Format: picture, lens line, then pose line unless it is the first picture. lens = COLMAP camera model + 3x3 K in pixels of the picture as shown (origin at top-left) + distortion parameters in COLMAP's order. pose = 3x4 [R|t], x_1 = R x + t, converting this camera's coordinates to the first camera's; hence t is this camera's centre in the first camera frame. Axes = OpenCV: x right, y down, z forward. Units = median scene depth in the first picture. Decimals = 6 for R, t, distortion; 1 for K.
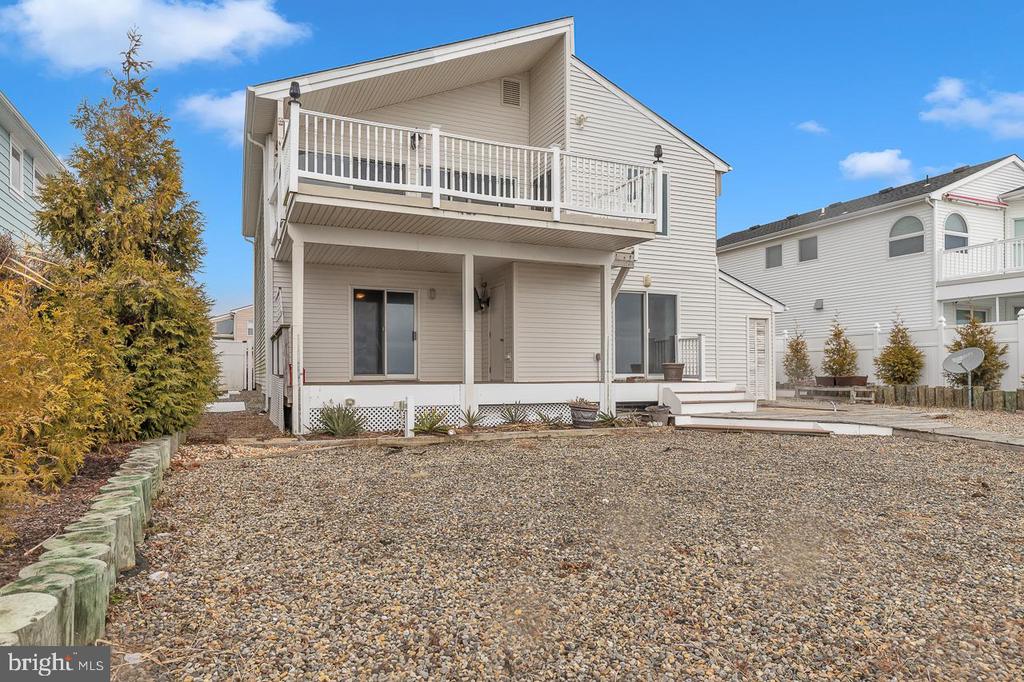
lens RADIAL K [[633.1, 0, 511.9], [0, 633.1, 368.0], [0, 0, 1]] dist [-0.002178, -0.000122]
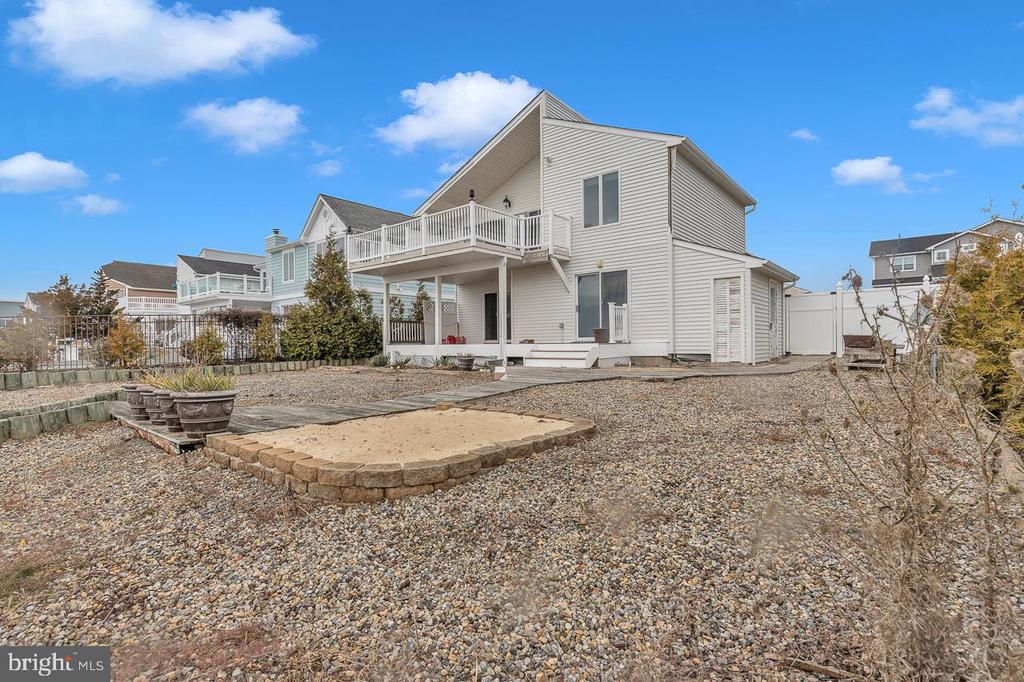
lens RADIAL K [[486.2, 0, 512.0], [0, 486.2, 341.0], [0, 0, 1]] dist [0.000636, 0.000016]
pose [[0.454272, -0.009970, -0.890807, 1.022010], [0.013952, 0.999894, -0.004076, 0.019129], [0.890754, -0.010577, 0.454363, 0.416631]]
